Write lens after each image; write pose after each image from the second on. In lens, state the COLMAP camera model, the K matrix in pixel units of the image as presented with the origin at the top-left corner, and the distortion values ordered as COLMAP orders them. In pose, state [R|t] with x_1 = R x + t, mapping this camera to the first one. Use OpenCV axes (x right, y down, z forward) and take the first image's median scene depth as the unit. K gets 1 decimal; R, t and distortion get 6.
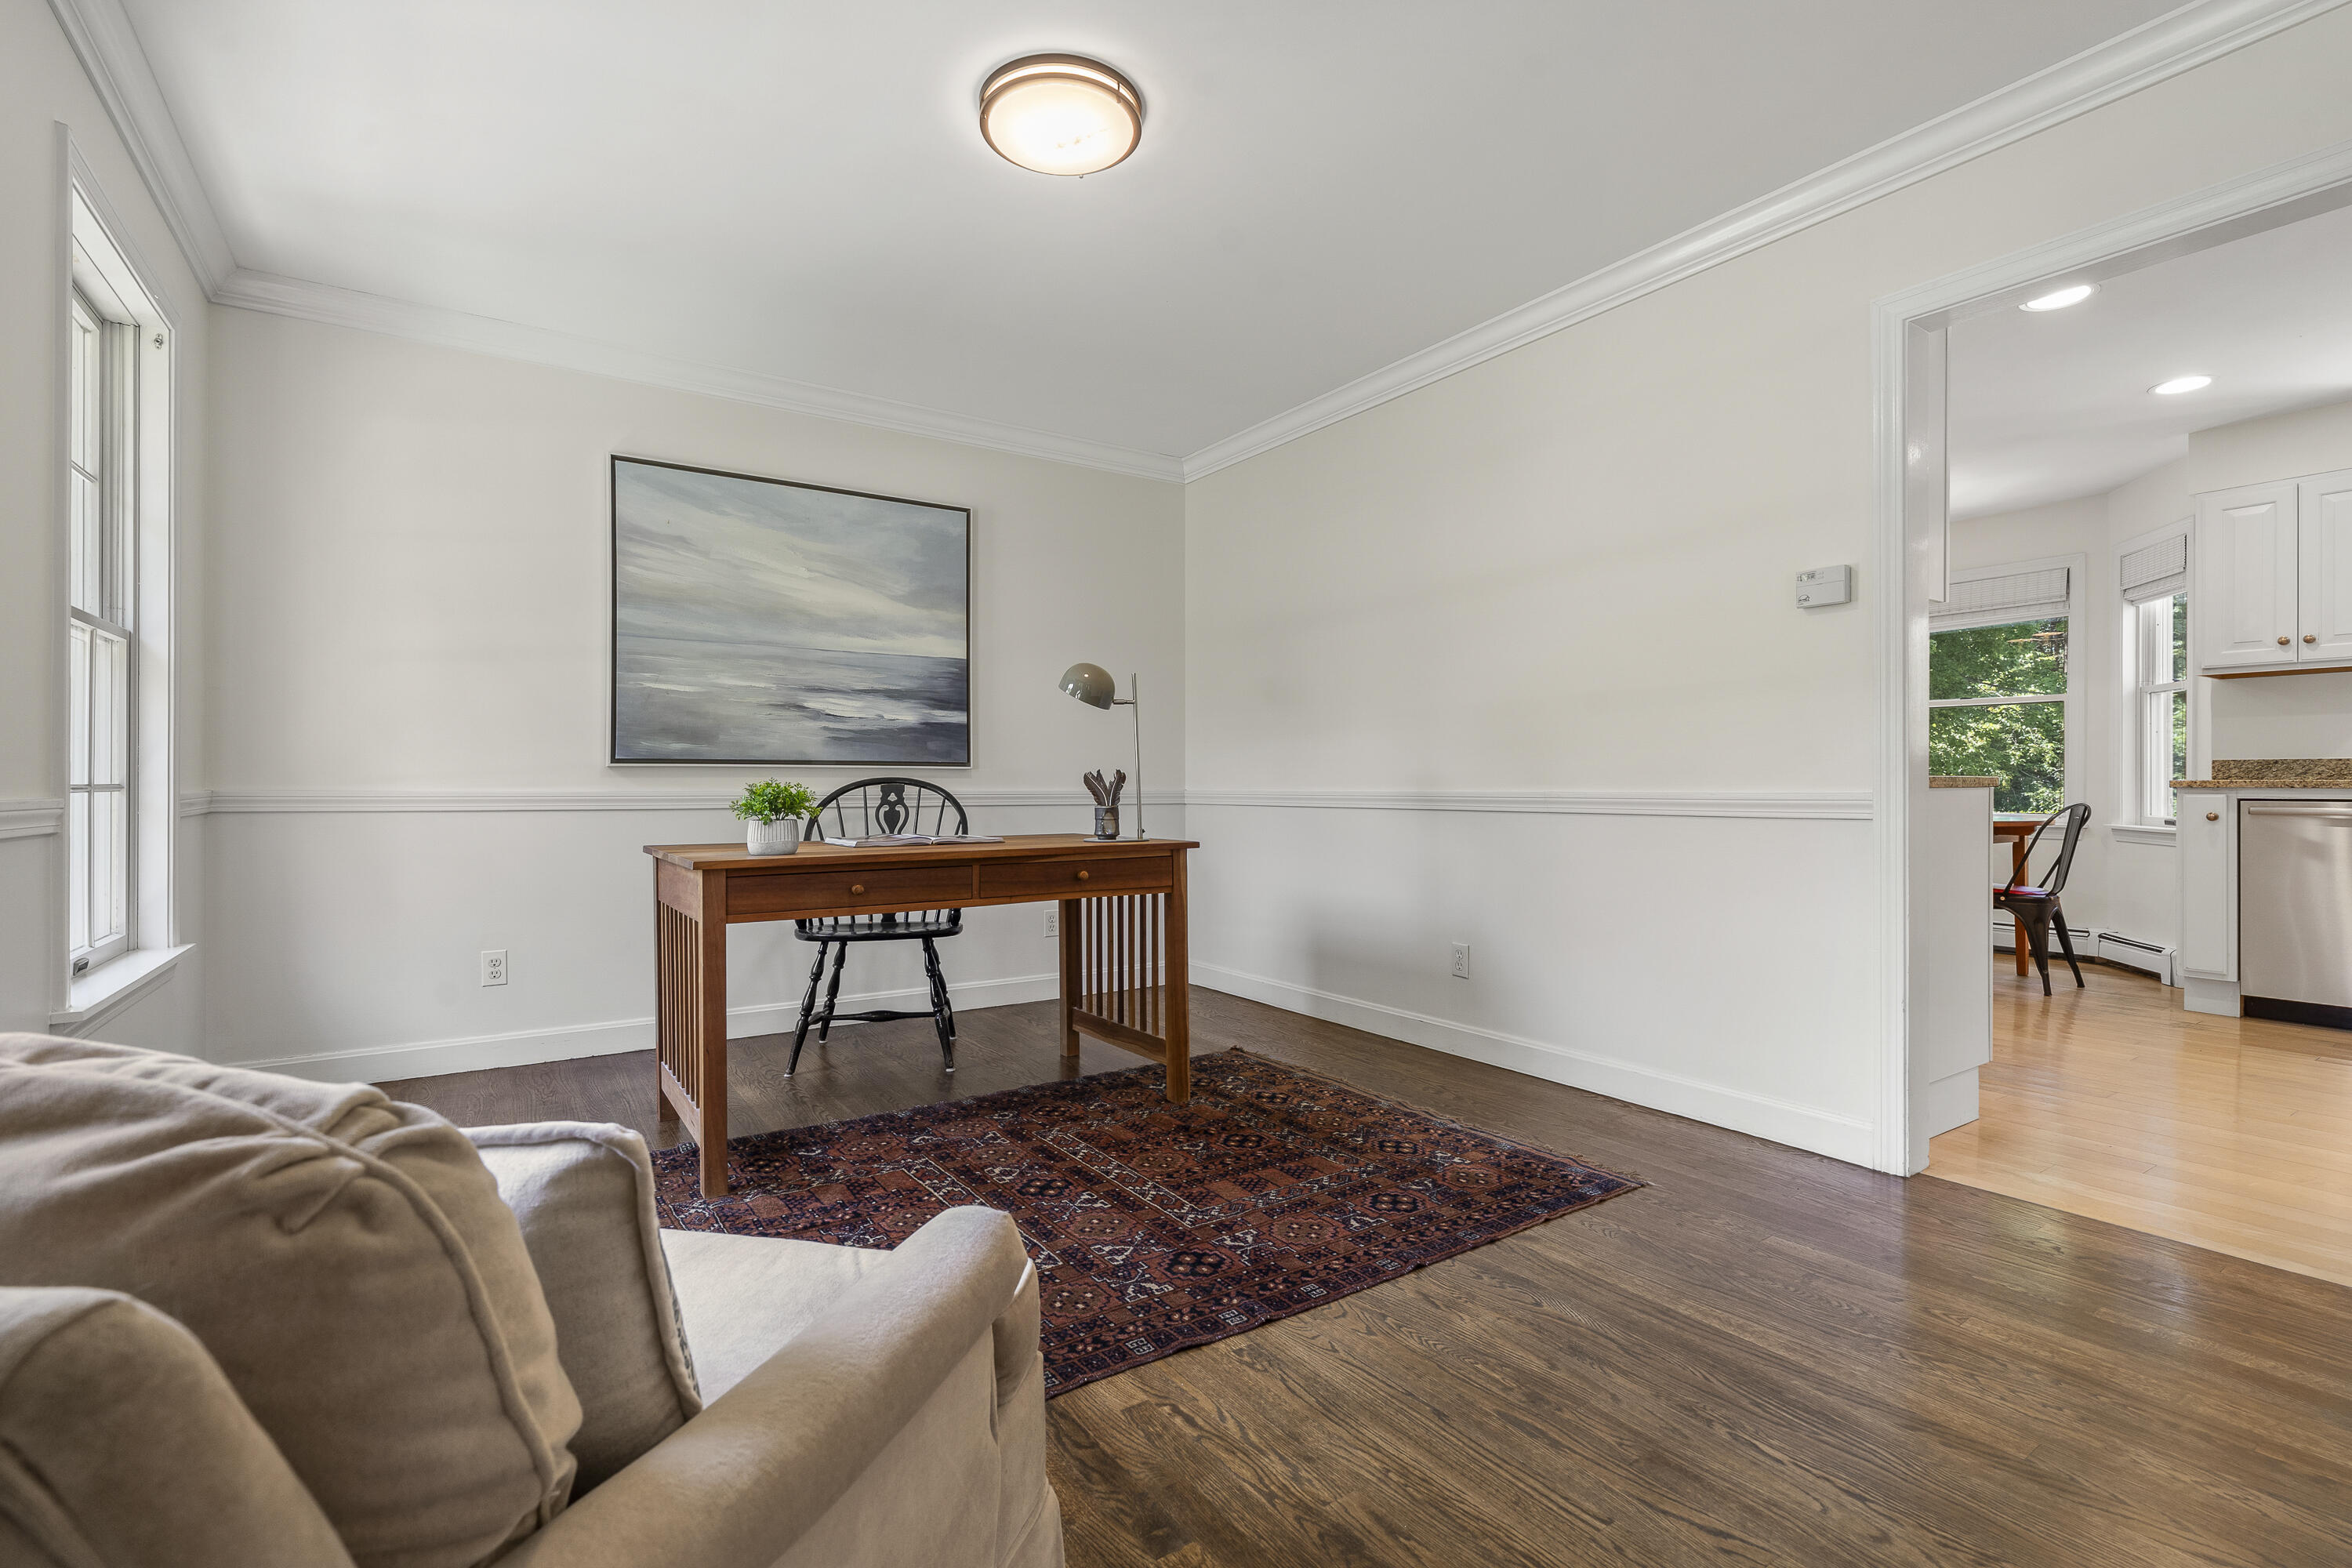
lens RADIAL K [[1063.1, 0, 1182.5], [0, 1063.1, 796.5], [0, 0, 1]] dist [-0.014913, 0.000041]
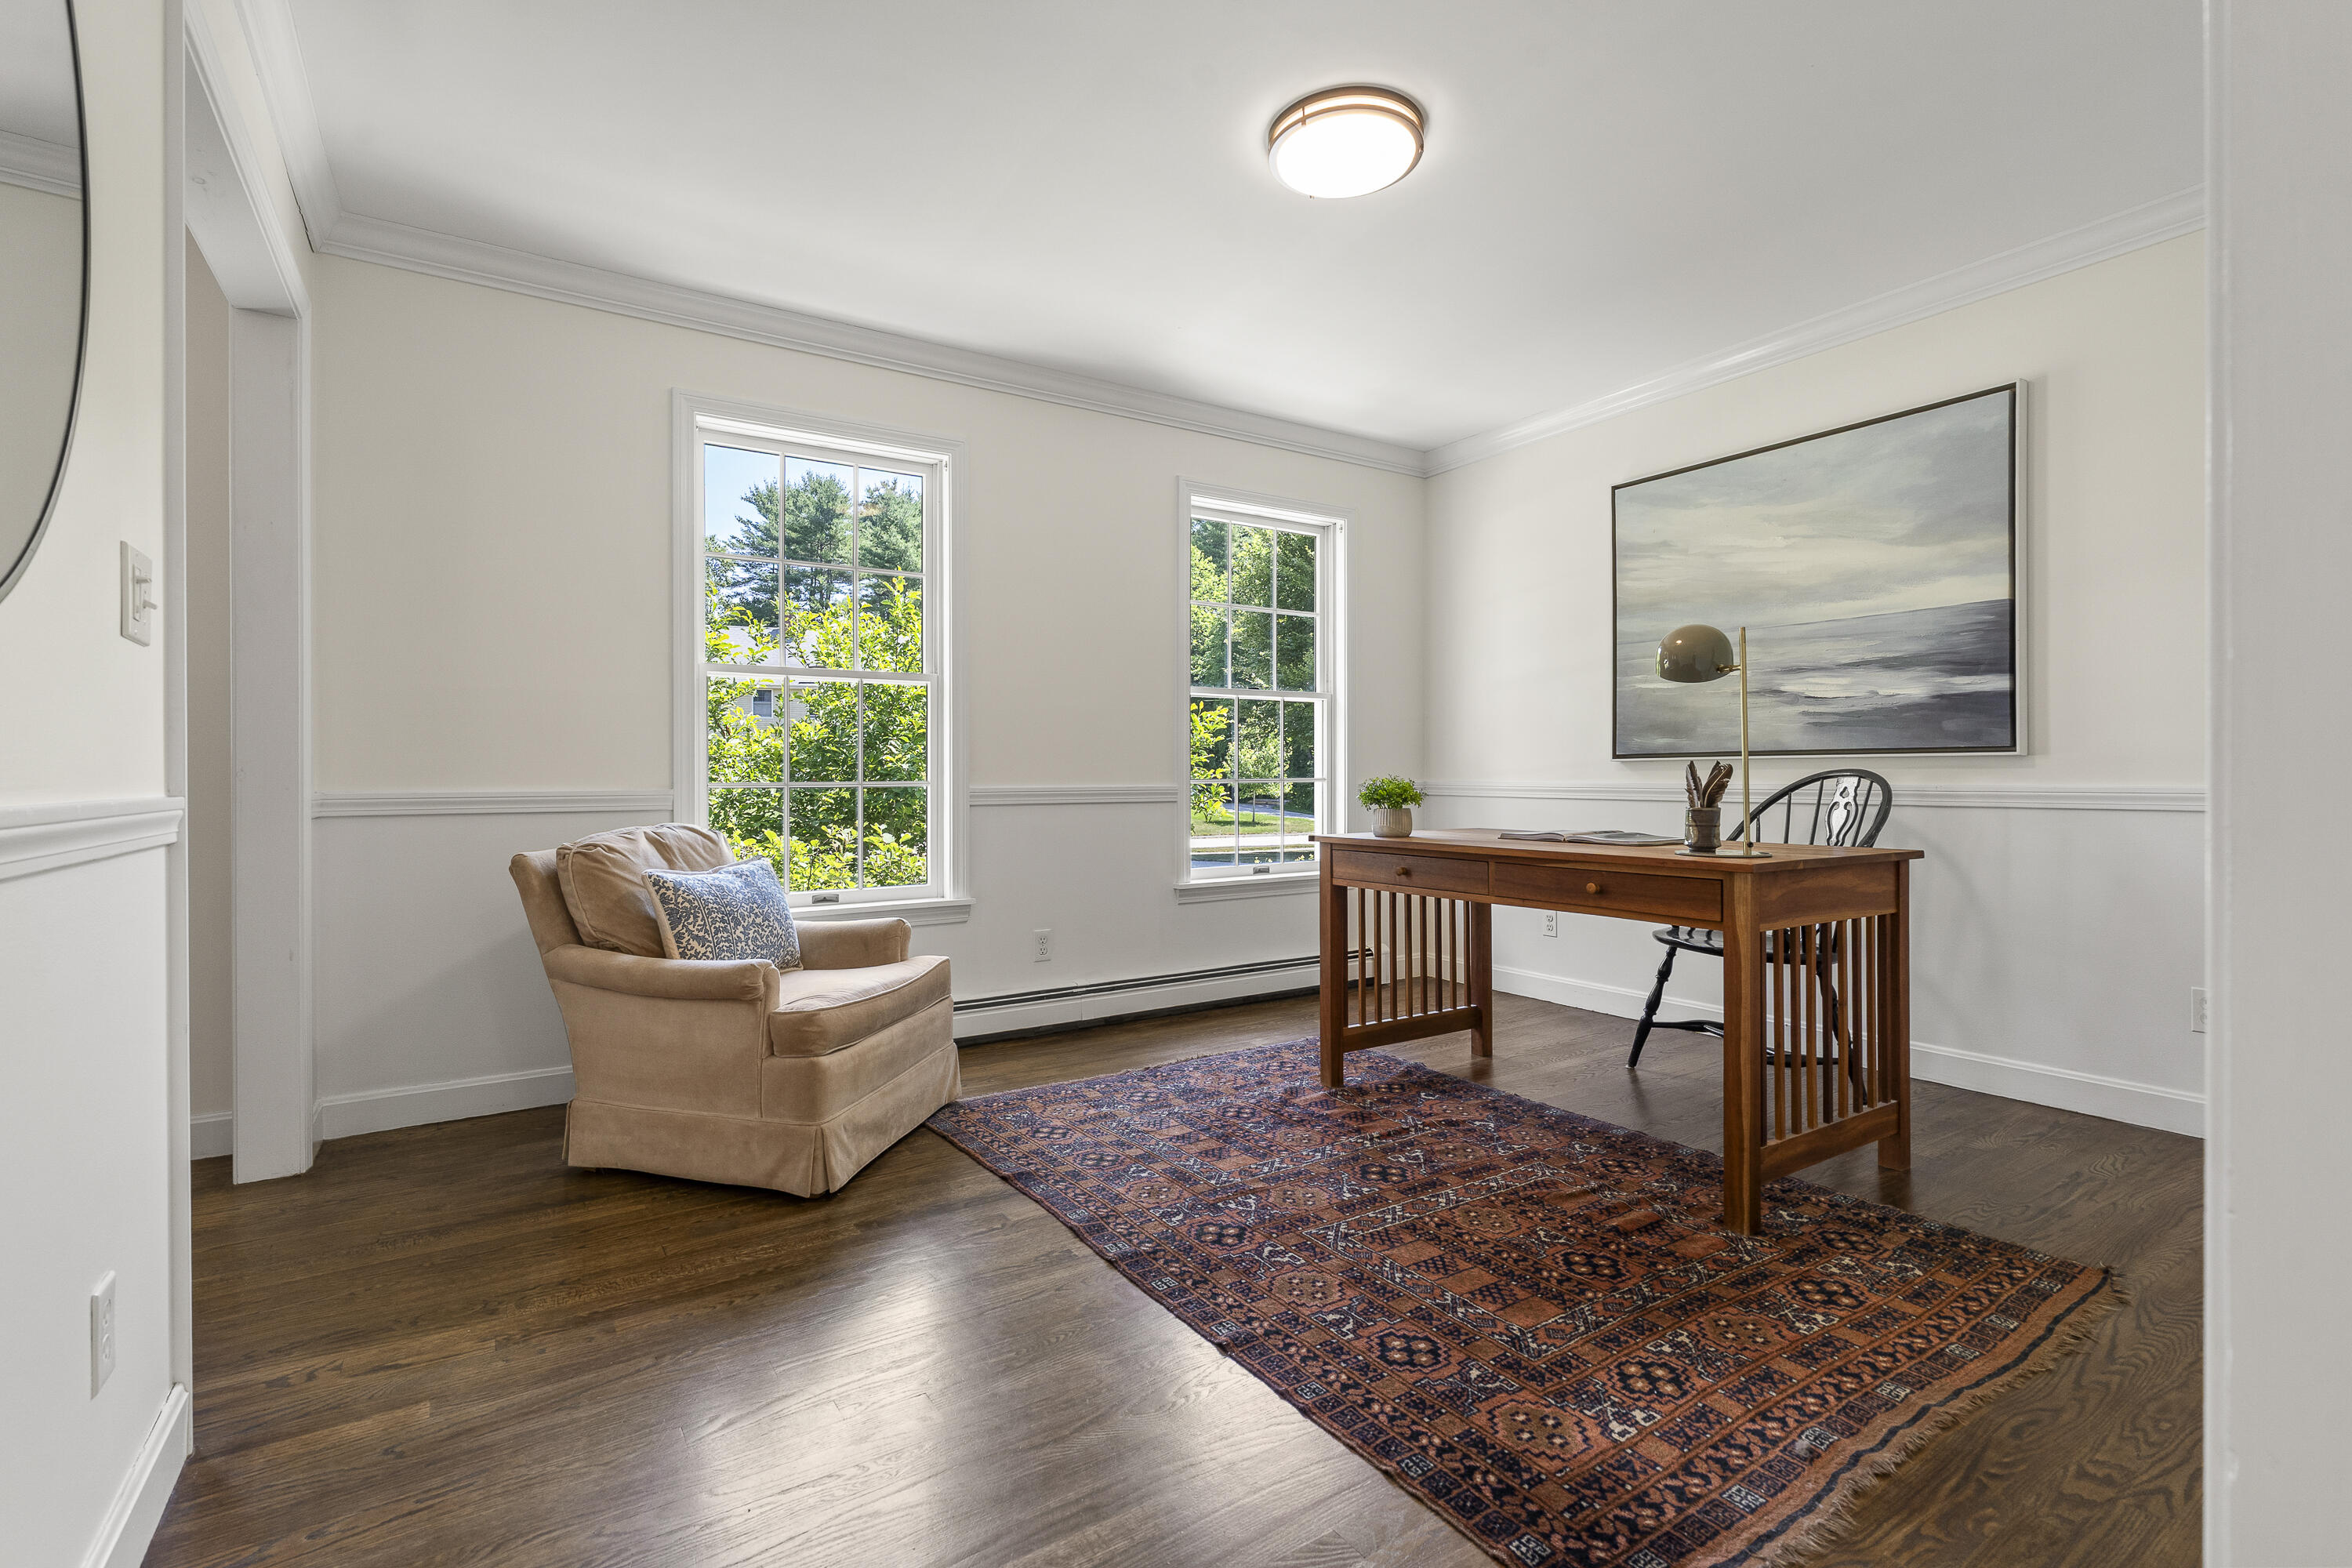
lens RADIAL K [[1076.6, 0, 1179.6], [0, 1076.6, 783.7], [0, 0, 1]] dist [-0.000532, 0.000164]
pose [[-0.018497, 0.008289, -0.999795, 0.648460], [-0.006682, 0.999942, 0.008414, -0.011779], [0.999807, 0.006836, -0.018440, 0.581289]]
